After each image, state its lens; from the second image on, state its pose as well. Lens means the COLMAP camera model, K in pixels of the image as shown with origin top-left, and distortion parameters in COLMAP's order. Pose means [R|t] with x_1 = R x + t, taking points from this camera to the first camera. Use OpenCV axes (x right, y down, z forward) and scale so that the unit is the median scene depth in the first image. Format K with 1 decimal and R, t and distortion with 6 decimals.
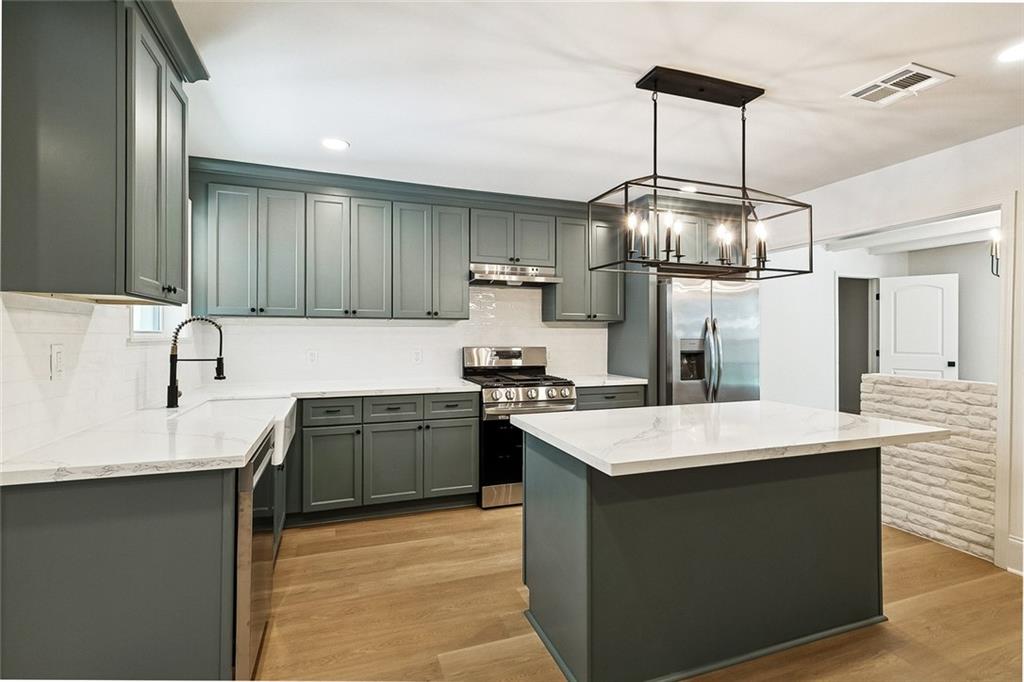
lens RADIAL K [[471.1, 0, 506.5], [0, 471.1, 335.2], [0, 0, 1]] dist [0.000722, 0.000458]
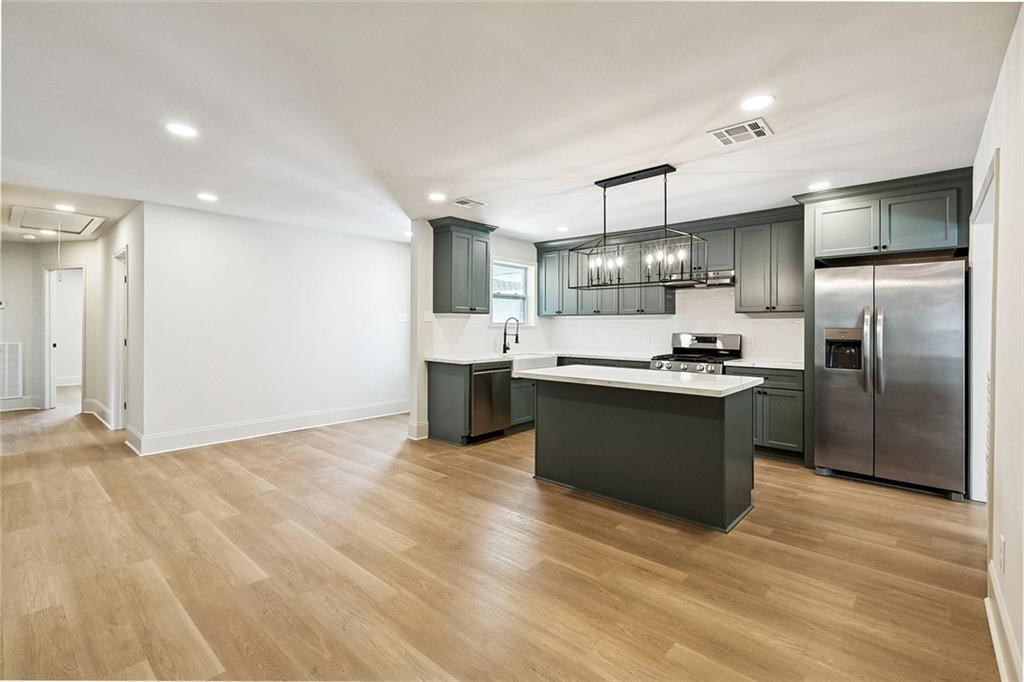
lens RADIAL K [[471.1, 0, 506.5], [0, 471.1, 335.2], [0, 0, 1]] dist [0.000722, 0.000458]
pose [[0.467115, 0.015882, -0.884054, 1.049917], [-0.003455, 0.999864, 0.016137, 0.011193], [0.884190, -0.004484, 0.467107, -0.115418]]
